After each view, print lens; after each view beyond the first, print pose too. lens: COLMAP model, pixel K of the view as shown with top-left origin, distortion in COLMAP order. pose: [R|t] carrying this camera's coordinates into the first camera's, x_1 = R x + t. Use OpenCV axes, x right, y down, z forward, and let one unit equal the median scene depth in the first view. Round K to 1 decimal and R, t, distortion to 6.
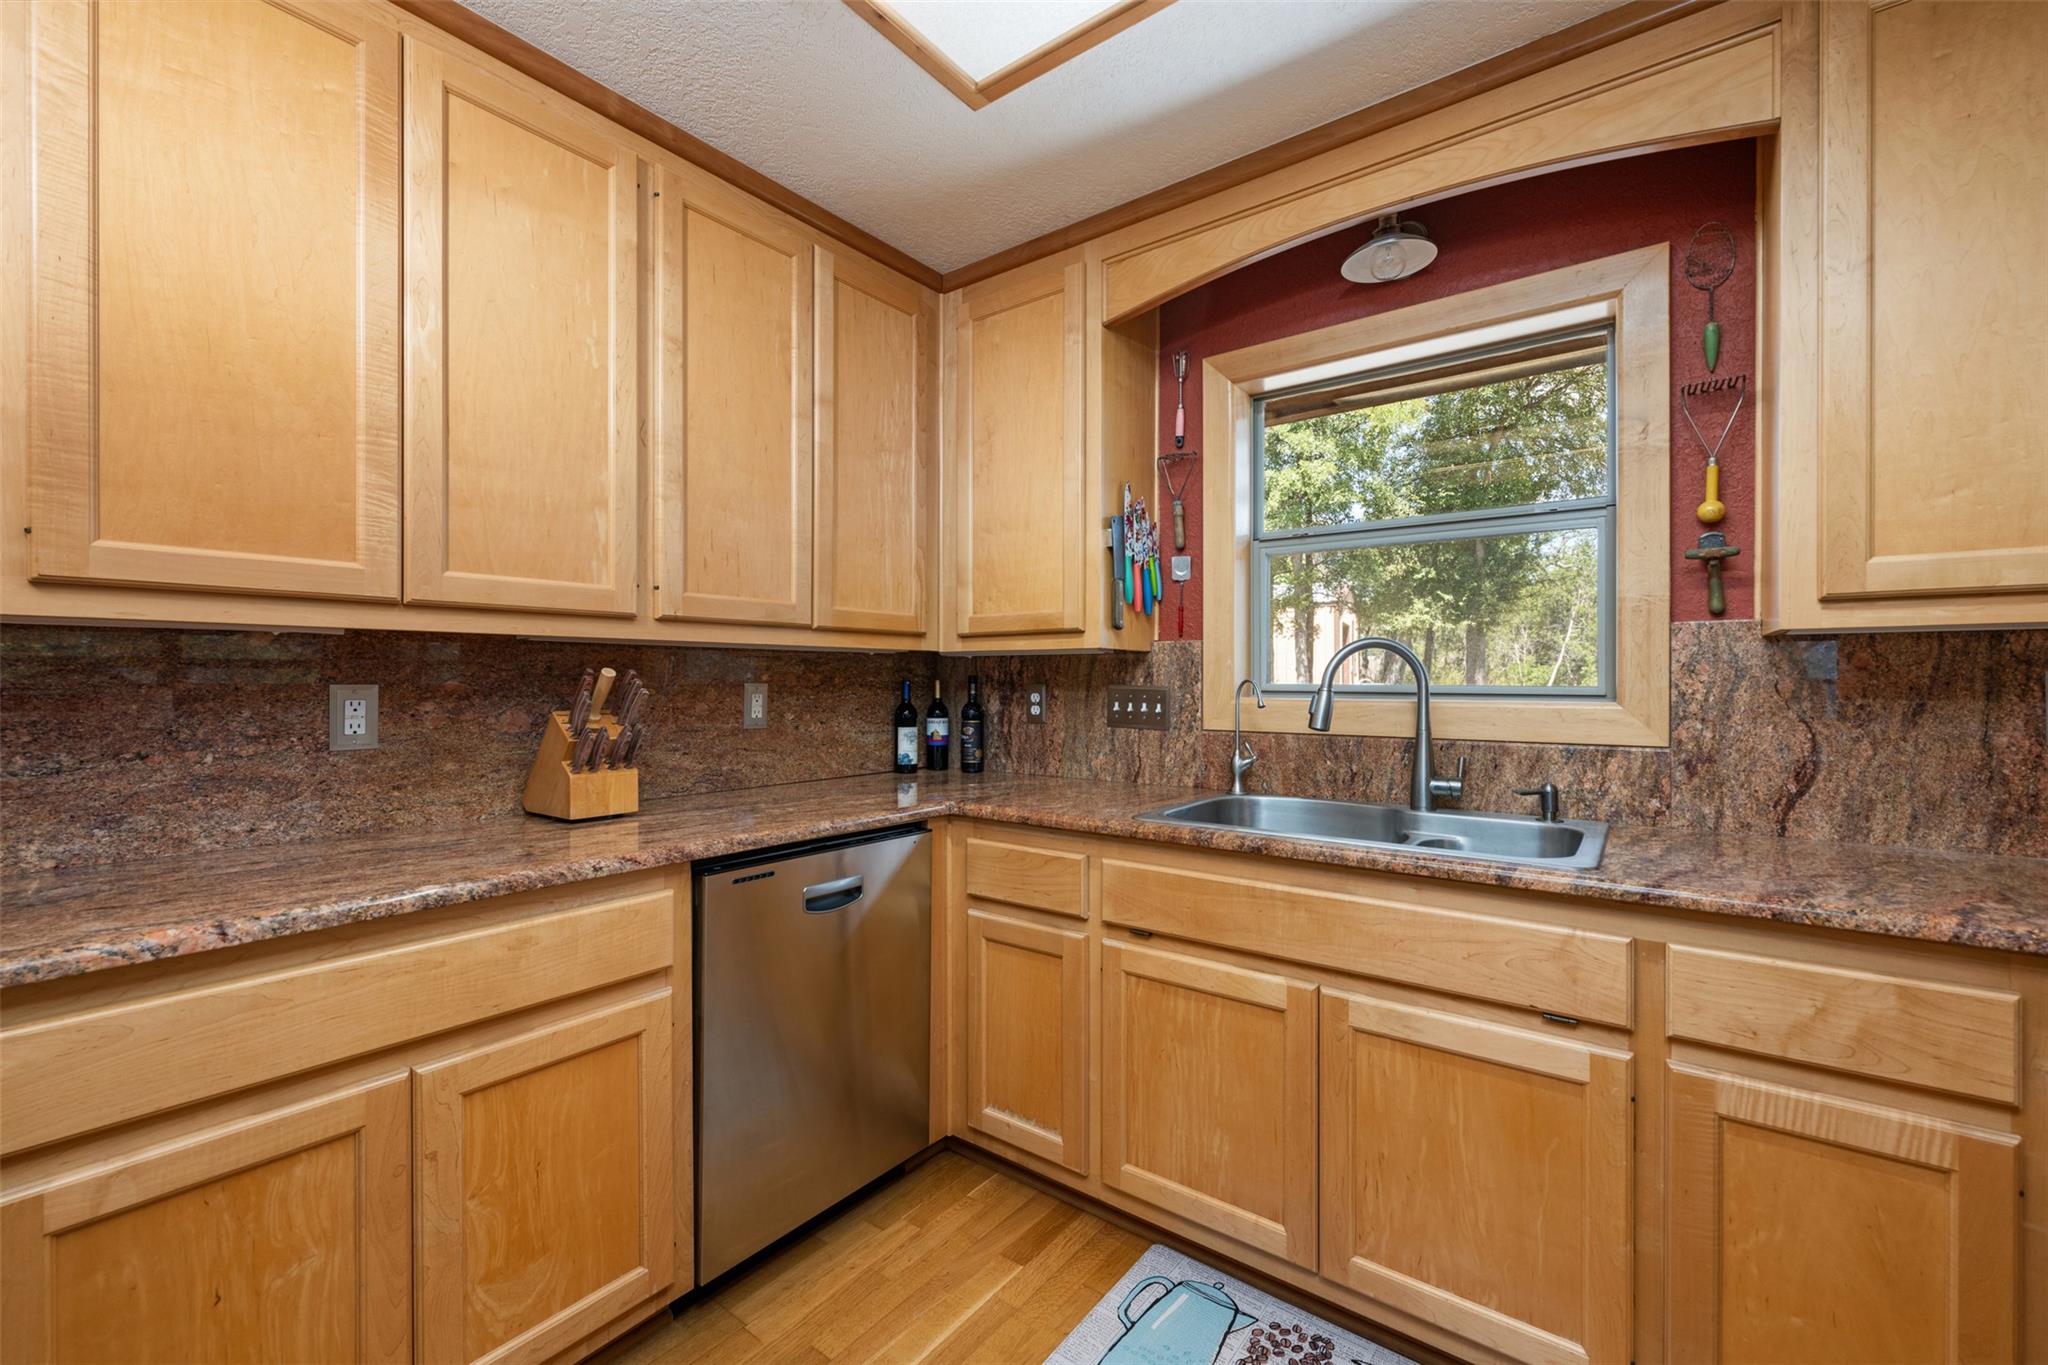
lens RADIAL K [[838.7, 0, 1022.6], [0, 838.7, 680.5], [0, 0, 1]] dist [-0.001798, 0.000194]
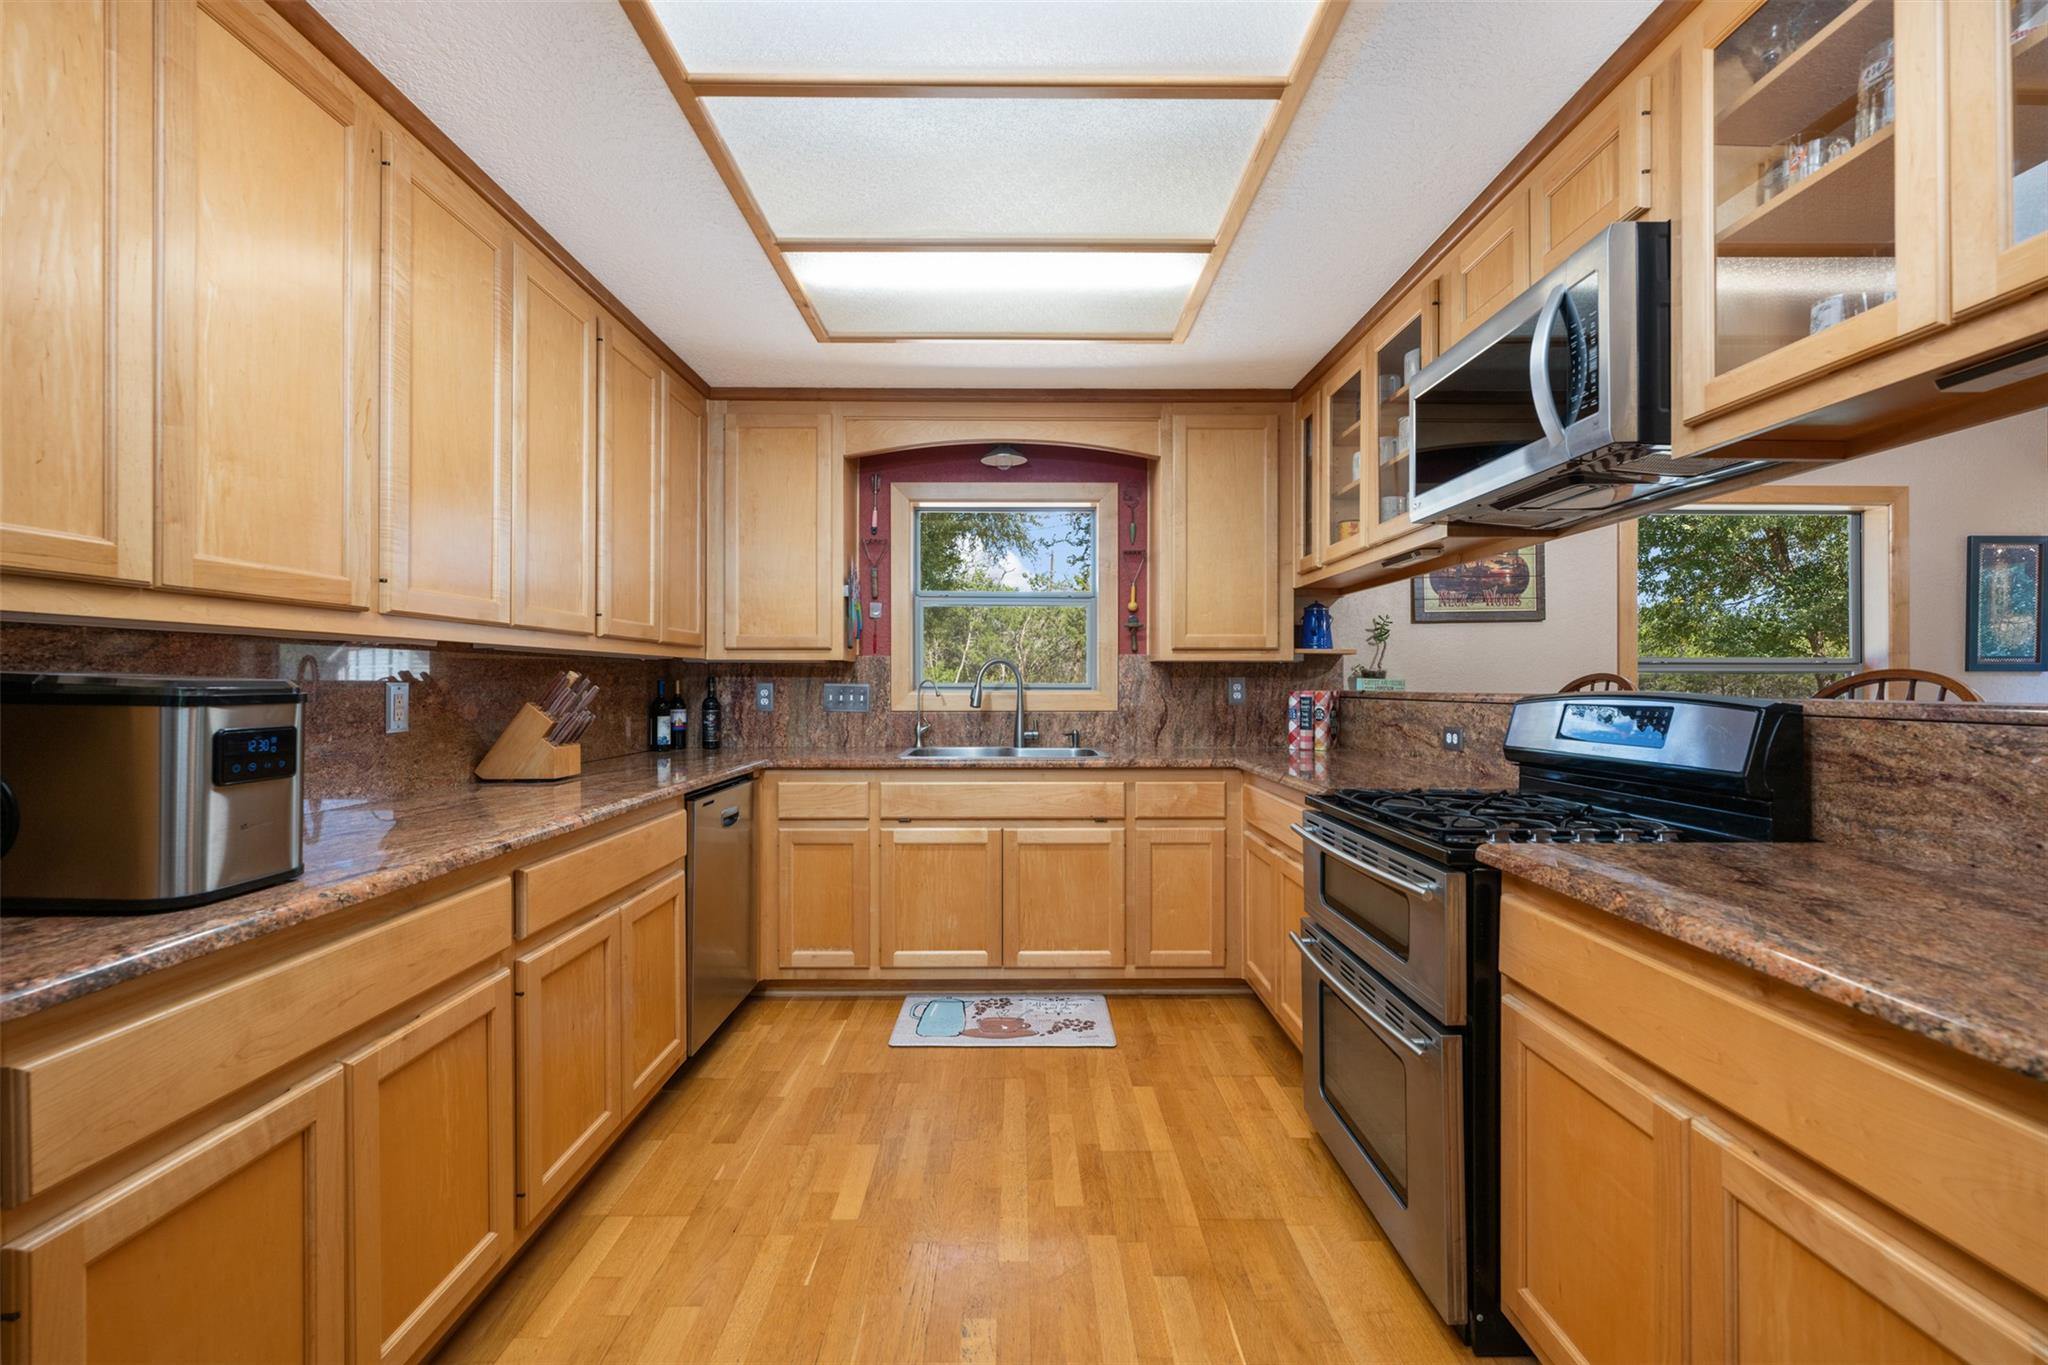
lens RADIAL K [[838.7, 0, 1026.7], [0, 838.7, 679.4], [0, 0, 1]] dist [-0.001798, 0.000194]
pose [[0.788092, 0.002174, 0.615554, -0.739196], [-0.000495, 0.999996, -0.002899, 0.002736], [-0.615557, 0.001980, 0.788090, -0.566306]]
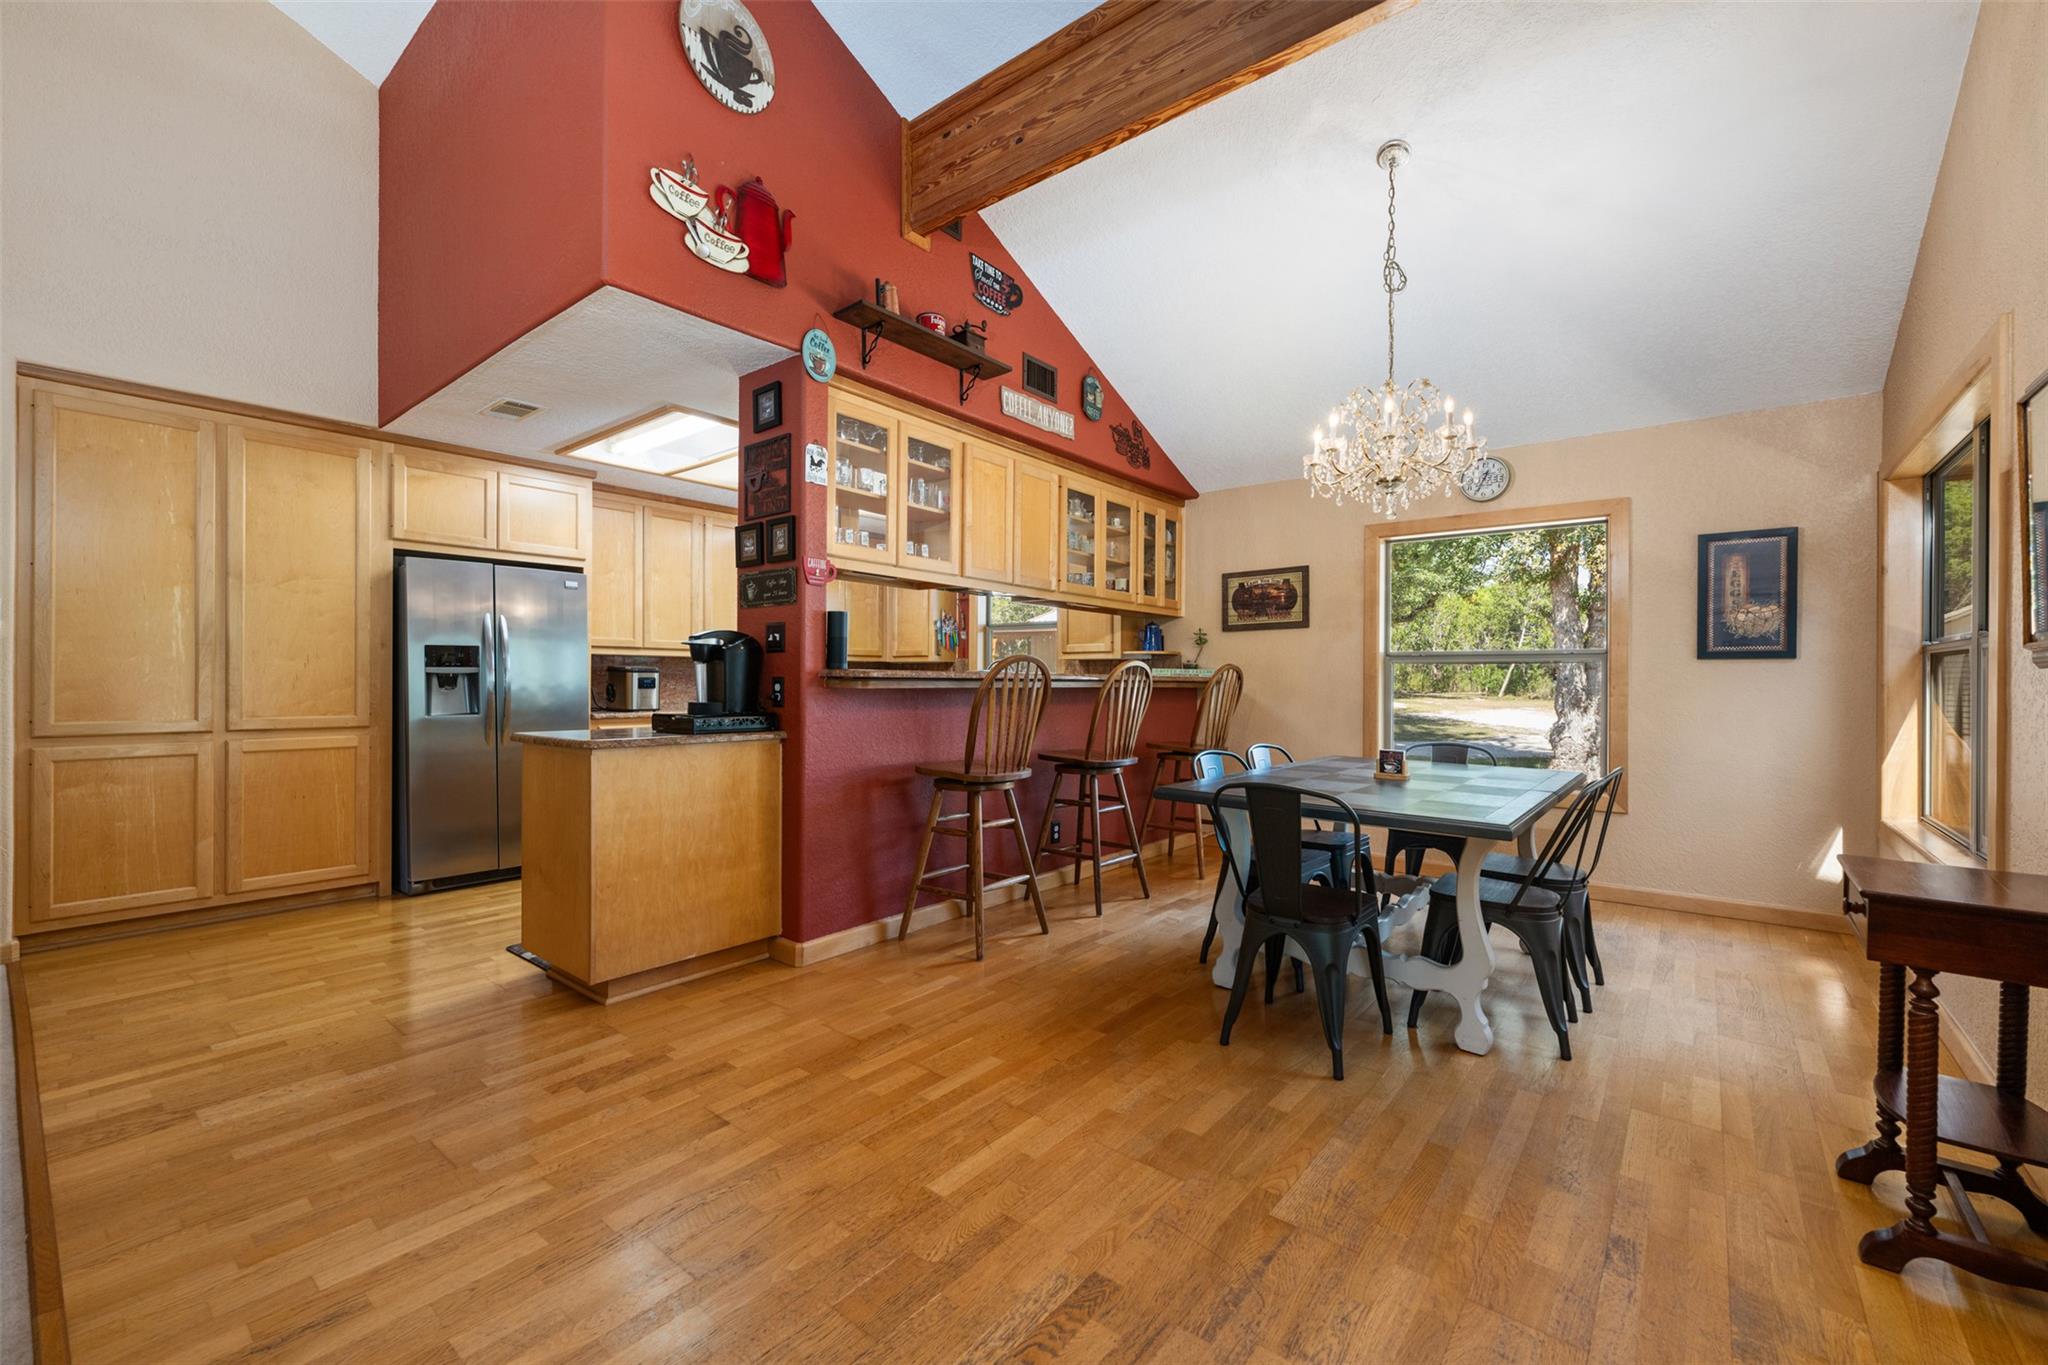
lens RADIAL K [[838.7, 0, 1016.1], [0, 838.7, 681.5], [0, 0, 1]] dist [-0.001798, 0.000194]
pose [[0.999399, 0.005918, -0.034165, 0.635903], [-0.005897, 0.999982, 0.000720, 0.043587], [0.034168, -0.000518, 0.999416, -2.700434]]
